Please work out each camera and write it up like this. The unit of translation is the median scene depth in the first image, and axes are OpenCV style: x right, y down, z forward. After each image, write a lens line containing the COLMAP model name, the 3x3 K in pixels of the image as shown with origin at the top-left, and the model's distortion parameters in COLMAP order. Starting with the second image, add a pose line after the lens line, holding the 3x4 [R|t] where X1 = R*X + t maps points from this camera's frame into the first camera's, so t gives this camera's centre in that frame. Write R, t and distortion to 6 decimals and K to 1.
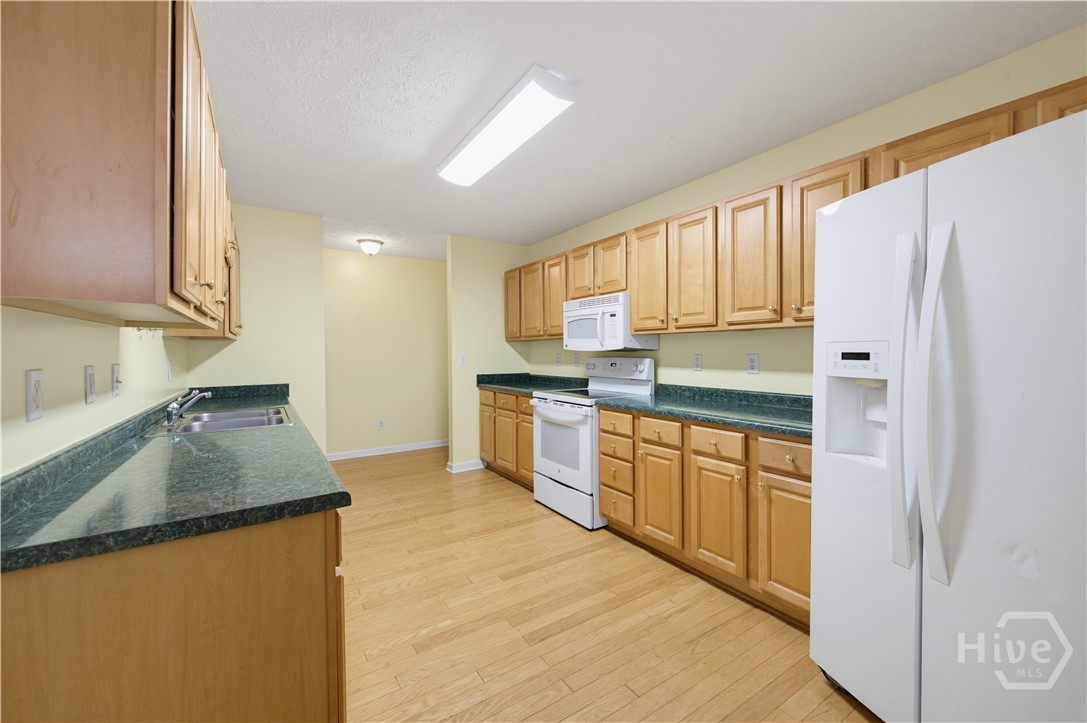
lens RADIAL K [[437.9, 0, 545.0], [0, 437.9, 357.9], [0, 0, 1]] dist [-0.001146, -0.000167]
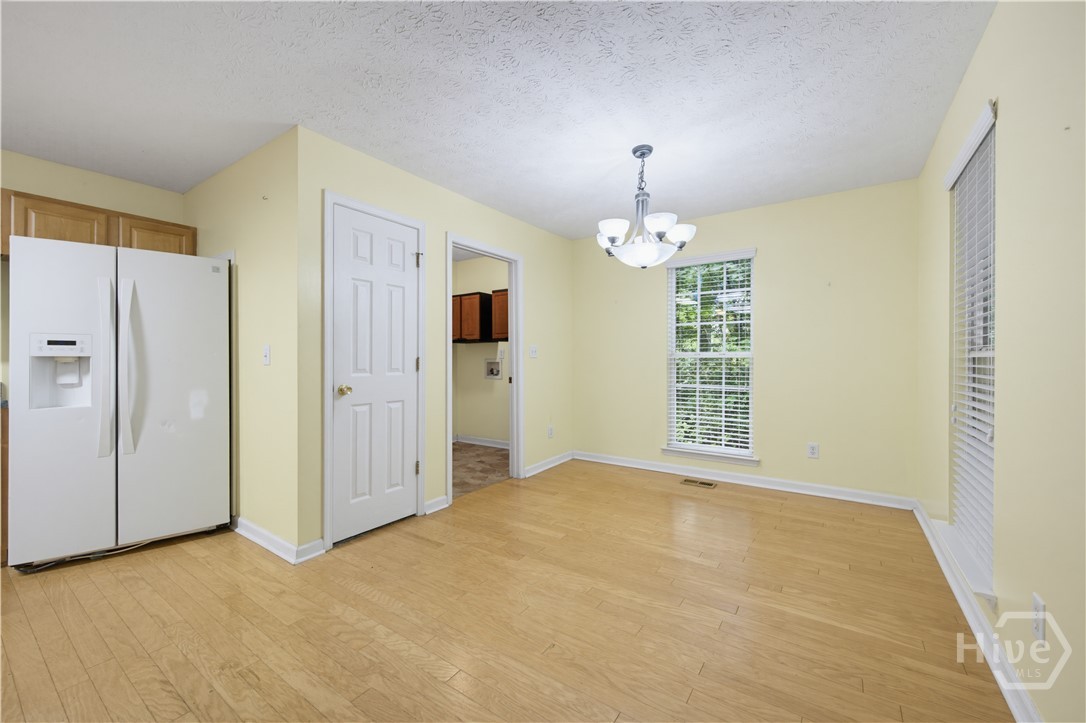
lens RADIAL K [[429.1, 0, 549.8], [0, 429.1, 362.6], [0, 0, 1]] dist [0.004355, 0.000040]
pose [[-0.393636, 0.001521, 0.919265, -0.636390], [0.018963, 0.999799, 0.006465, 0.040584], [-0.919071, 0.019977, -0.393586, -0.008675]]
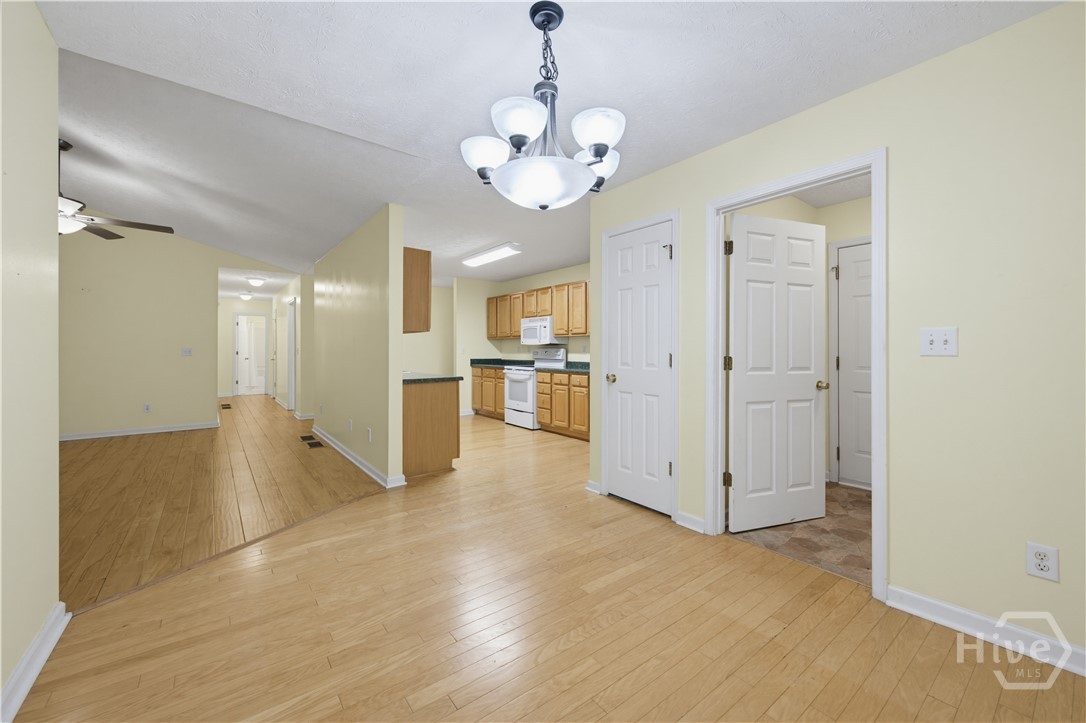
lens RADIAL K [[429.1, 0, 549.3], [0, 429.1, 351.5], [0, 0, 1]] dist [0.004355, 0.000040]
pose [[0.995763, 0.006575, 0.091721, -0.006344], [-0.005630, 0.999928, -0.010554, 0.036130], [-0.091784, 0.009993, 0.995729, -0.967234]]
